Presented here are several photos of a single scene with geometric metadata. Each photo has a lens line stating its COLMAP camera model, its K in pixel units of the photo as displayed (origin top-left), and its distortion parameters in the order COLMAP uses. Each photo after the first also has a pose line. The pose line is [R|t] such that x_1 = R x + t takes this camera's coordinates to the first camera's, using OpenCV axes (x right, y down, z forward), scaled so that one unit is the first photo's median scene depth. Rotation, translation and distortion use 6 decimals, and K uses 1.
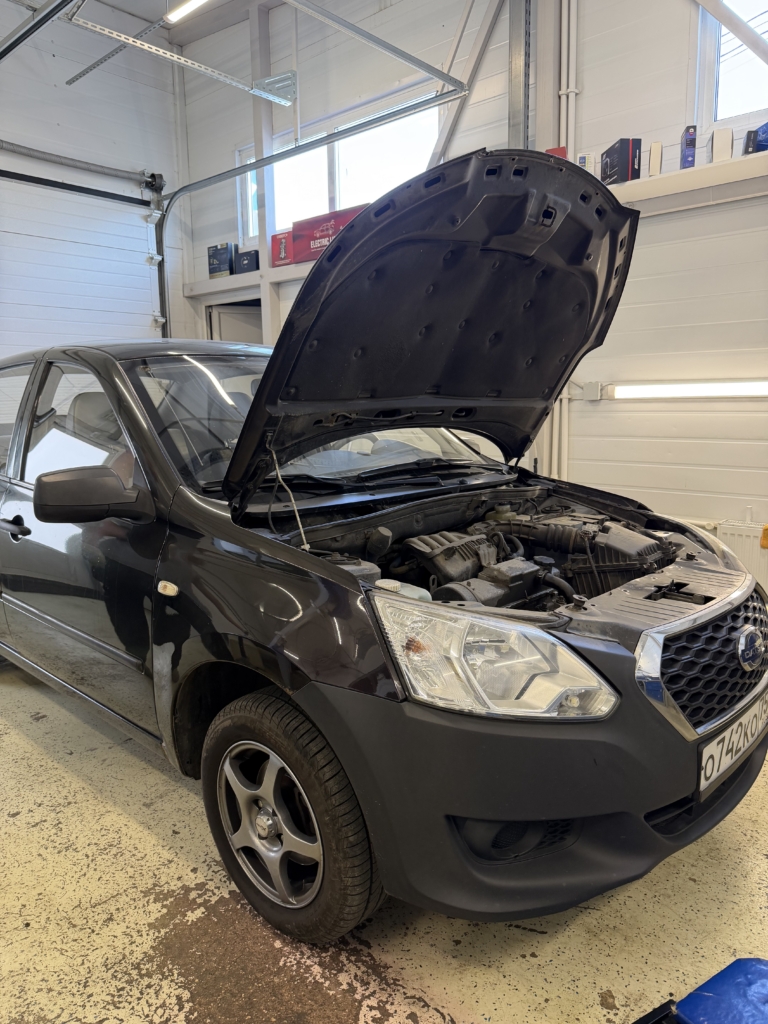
lens RADIAL K [[726.0, 0, 384.5], [0, 726.0, 510.5], [0, 0, 1]] dist [0.002919, 0.000287]
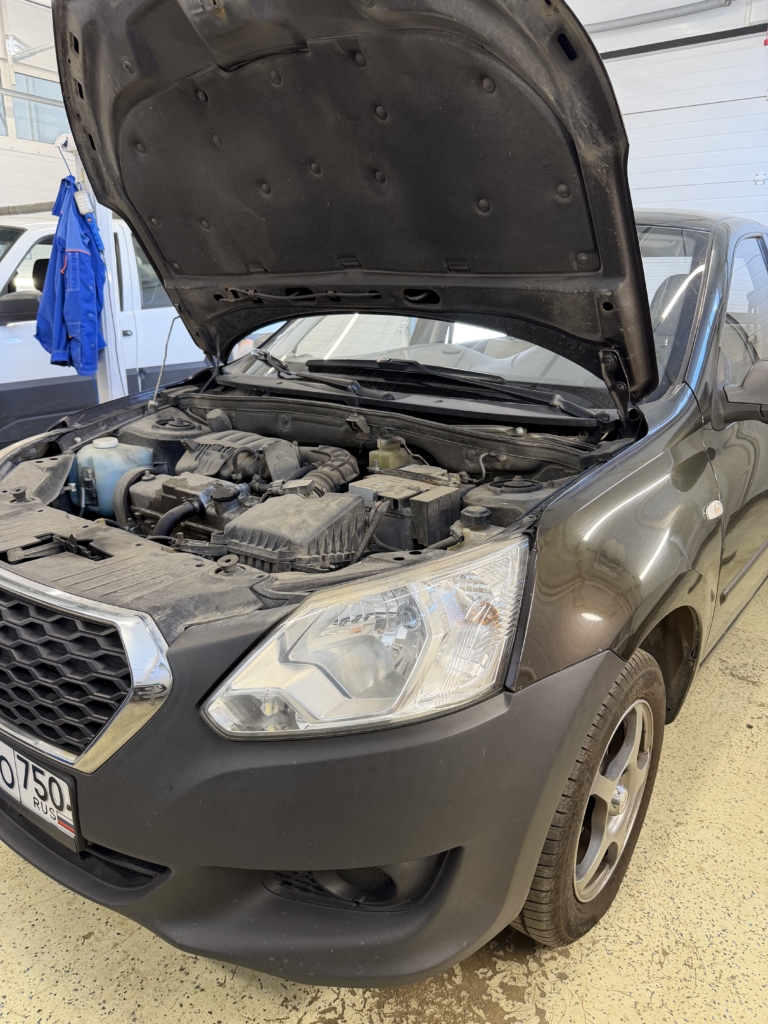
lens RADIAL K [[726.0, 0, 383.2], [0, 726.0, 513.8], [0, 0, 1]] dist [0.002919, 0.000287]
pose [[0.141363, 0.297512, -0.944194, 0.877981], [-0.167753, 0.947178, 0.273336, -0.131115], [0.975641, 0.119752, 0.183805, 0.933831]]
